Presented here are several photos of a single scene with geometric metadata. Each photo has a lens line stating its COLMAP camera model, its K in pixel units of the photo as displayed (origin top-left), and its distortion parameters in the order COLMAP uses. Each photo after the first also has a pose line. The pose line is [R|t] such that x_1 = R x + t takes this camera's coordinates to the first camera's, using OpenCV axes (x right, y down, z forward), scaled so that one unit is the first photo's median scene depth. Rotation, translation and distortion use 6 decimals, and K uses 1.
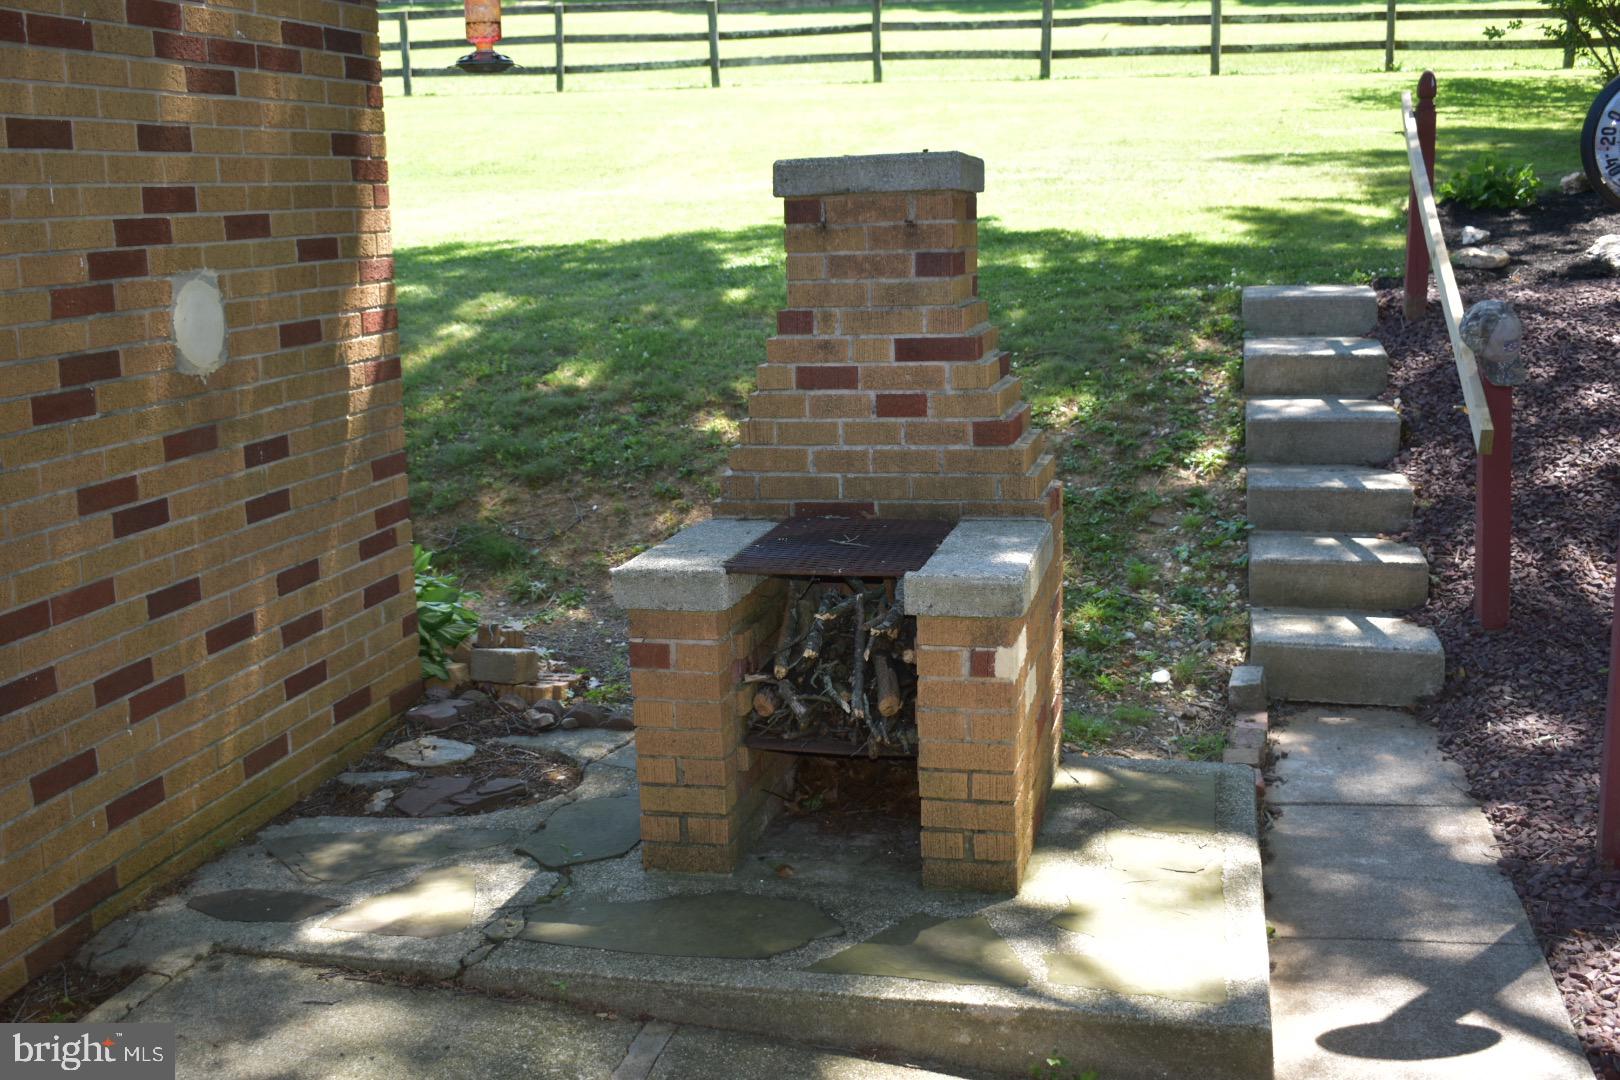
lens RADIAL K [[1746.2, 0, 809.8], [0, 1746.2, 538.3], [0, 0, 1]] dist [-0.023110, 0.000000]
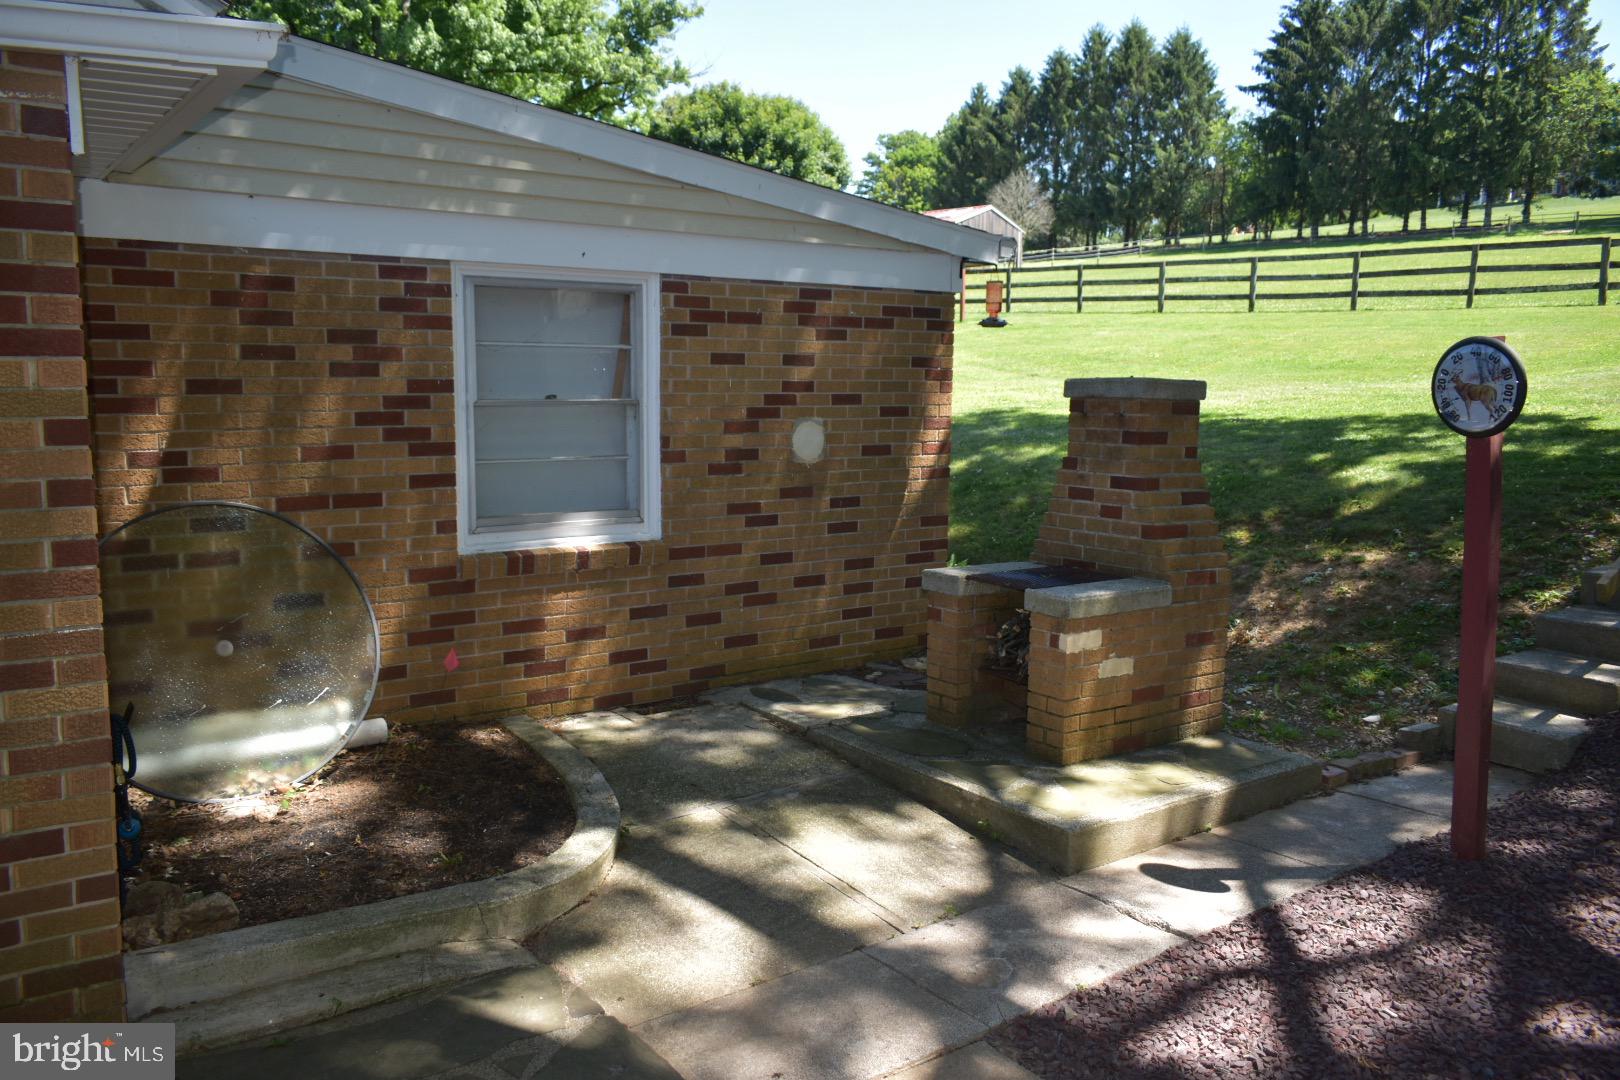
lens RADIAL K [[1245.6, 0, 809.4], [0, 1245.6, 541.0], [0, 0, 1]] dist [-0.013797, 0.006625]
pose [[0.754085, 0.120272, -0.645670, 0.687334], [-0.157416, 0.987532, 0.000104, 0.004444], [0.637633, 0.101560, 0.763616, -0.213709]]
